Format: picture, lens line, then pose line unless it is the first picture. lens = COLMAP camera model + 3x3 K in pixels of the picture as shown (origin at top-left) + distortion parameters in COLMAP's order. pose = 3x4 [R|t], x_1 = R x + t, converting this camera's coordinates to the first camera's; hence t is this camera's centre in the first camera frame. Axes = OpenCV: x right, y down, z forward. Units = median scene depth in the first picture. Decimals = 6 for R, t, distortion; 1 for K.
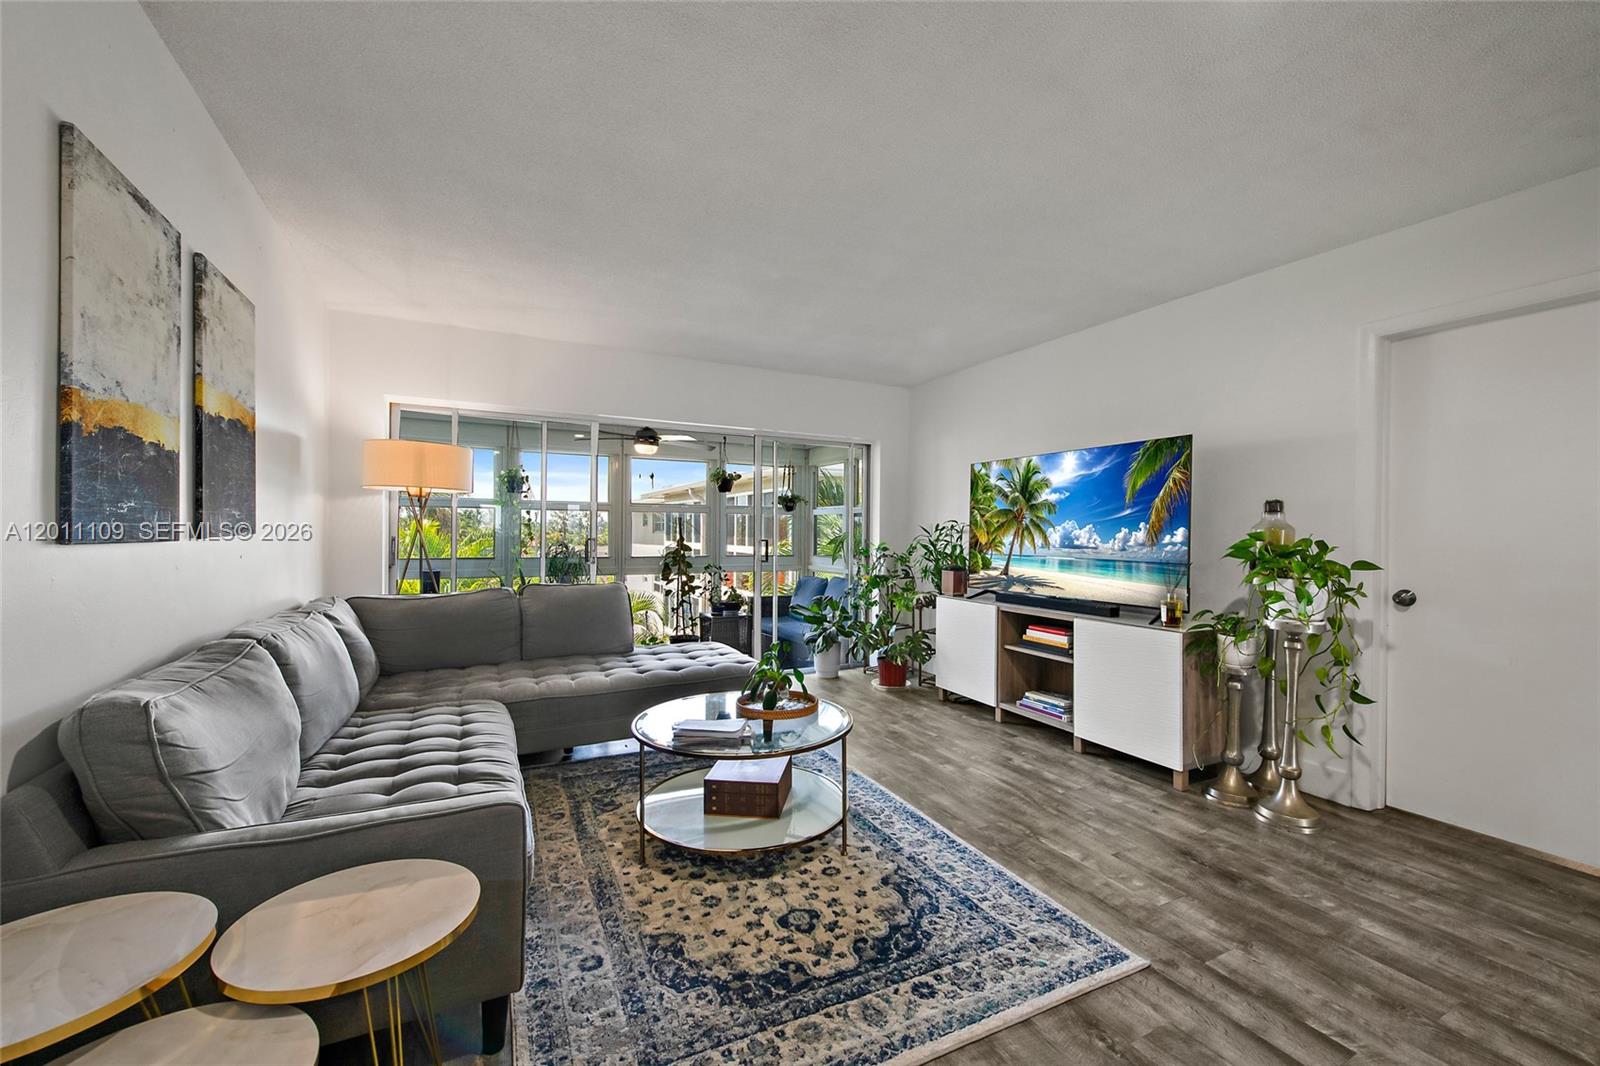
lens RADIAL K [[648.9, 0, 808.7], [0, 648.9, 530.5], [0, 0, 1]] dist [-0.000025, -0.000109]
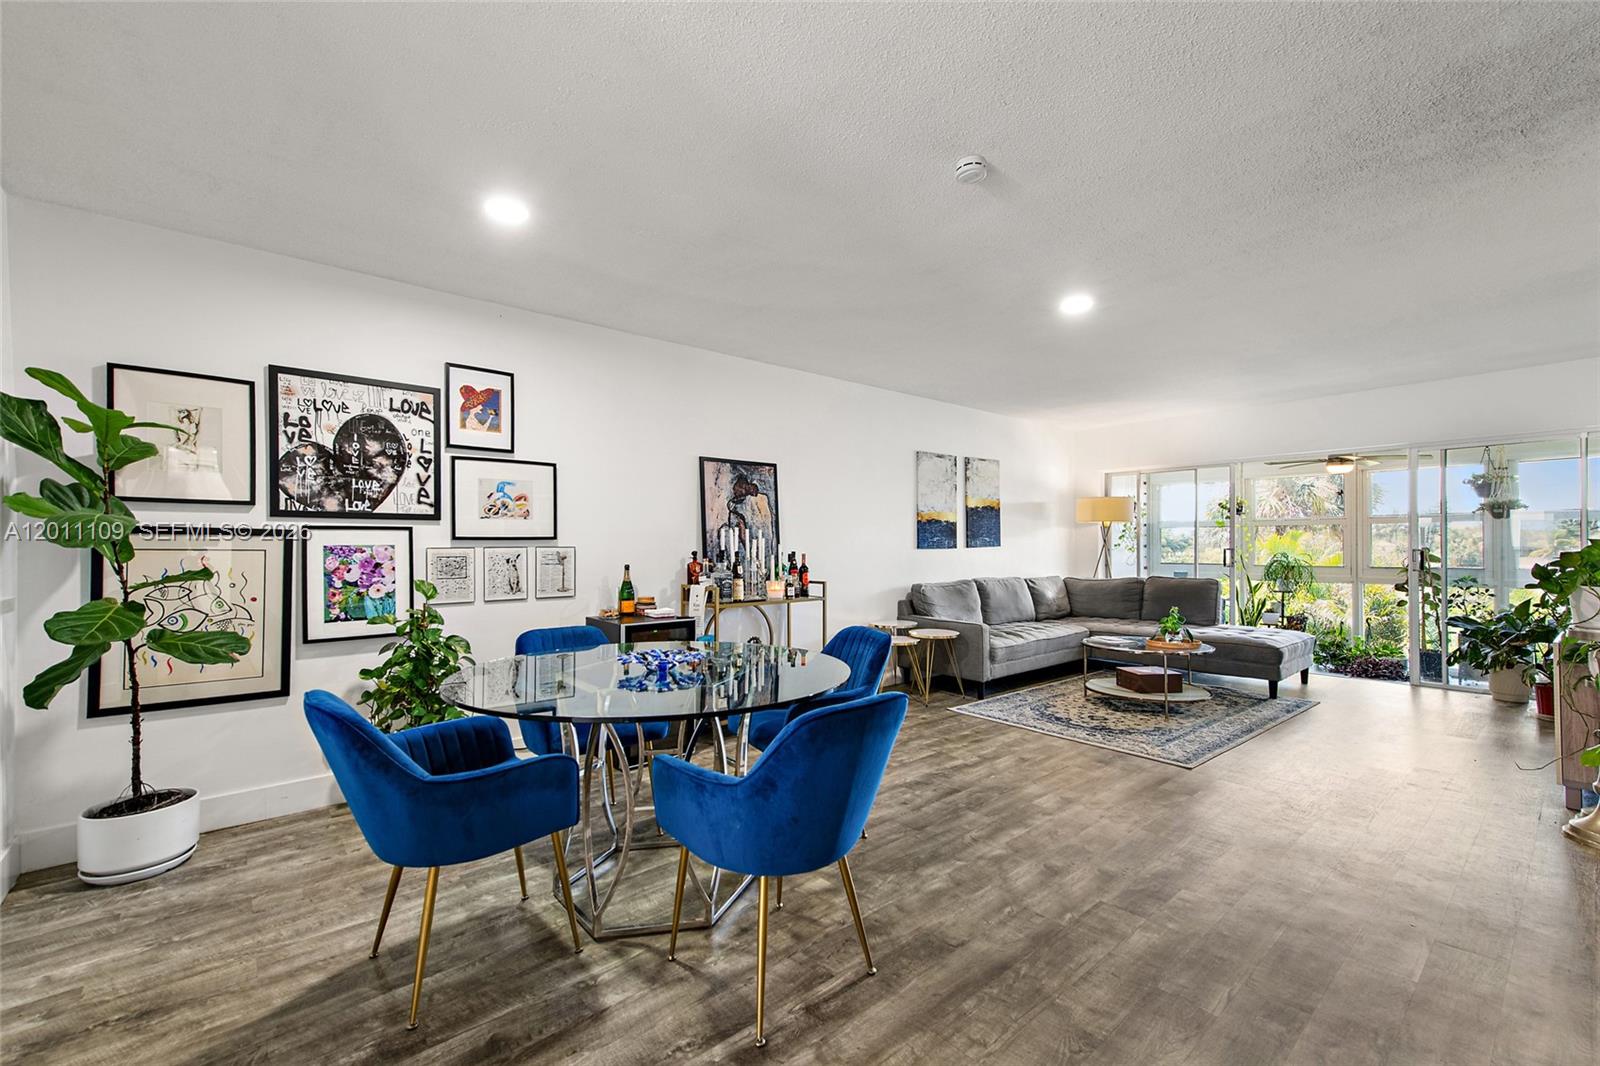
lens RADIAL K [[670.0, 0, 795.4], [0, 670.0, 546.5], [0, 0, 1]] dist [0.024896, -0.000114]
pose [[0.226450, -0.001177, -0.974022, 1.338427], [0.008578, 0.999963, 0.000786, -0.002036], [0.973985, -0.008533, 0.226452, -0.357938]]
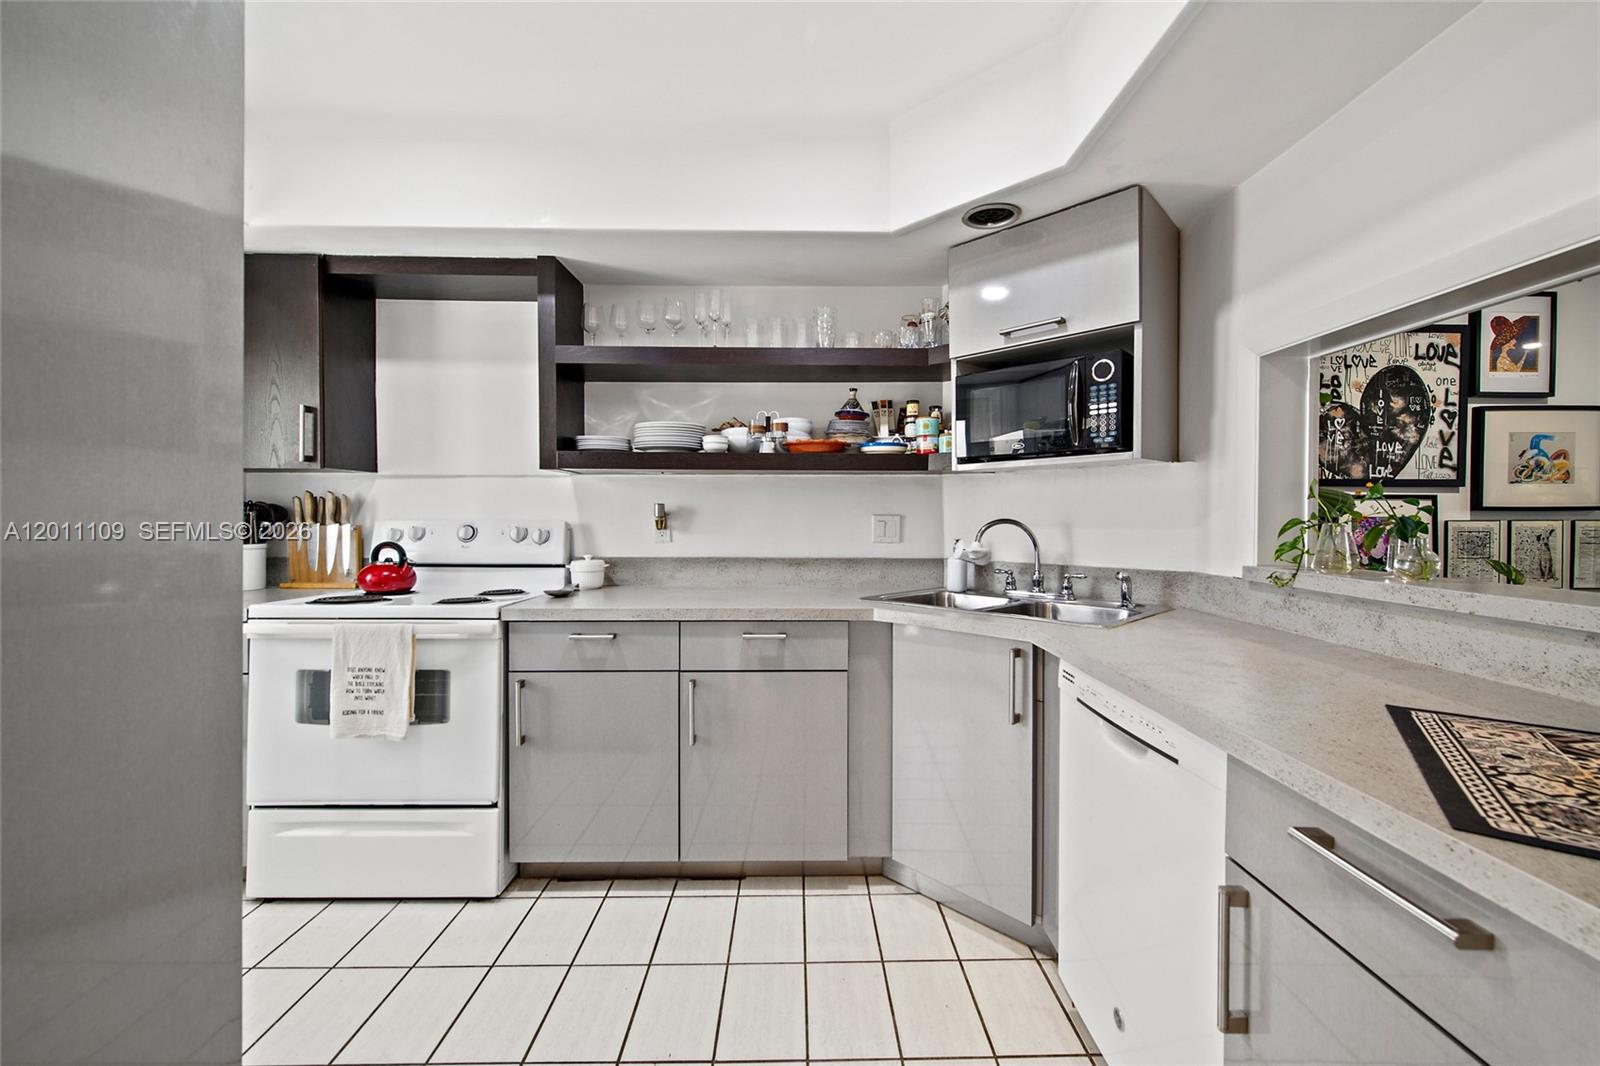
lens RADIAL K [[648.9, 0, 808.7], [0, 648.9, 530.5], [0, 0, 1]] dist [-0.000025, -0.000109]
pose [[-0.451147, 0.011816, -0.892371, 1.302002], [0.001295, 0.999920, 0.012585, -0.002291], [0.892449, 0.004522, -0.451126, -1.093841]]
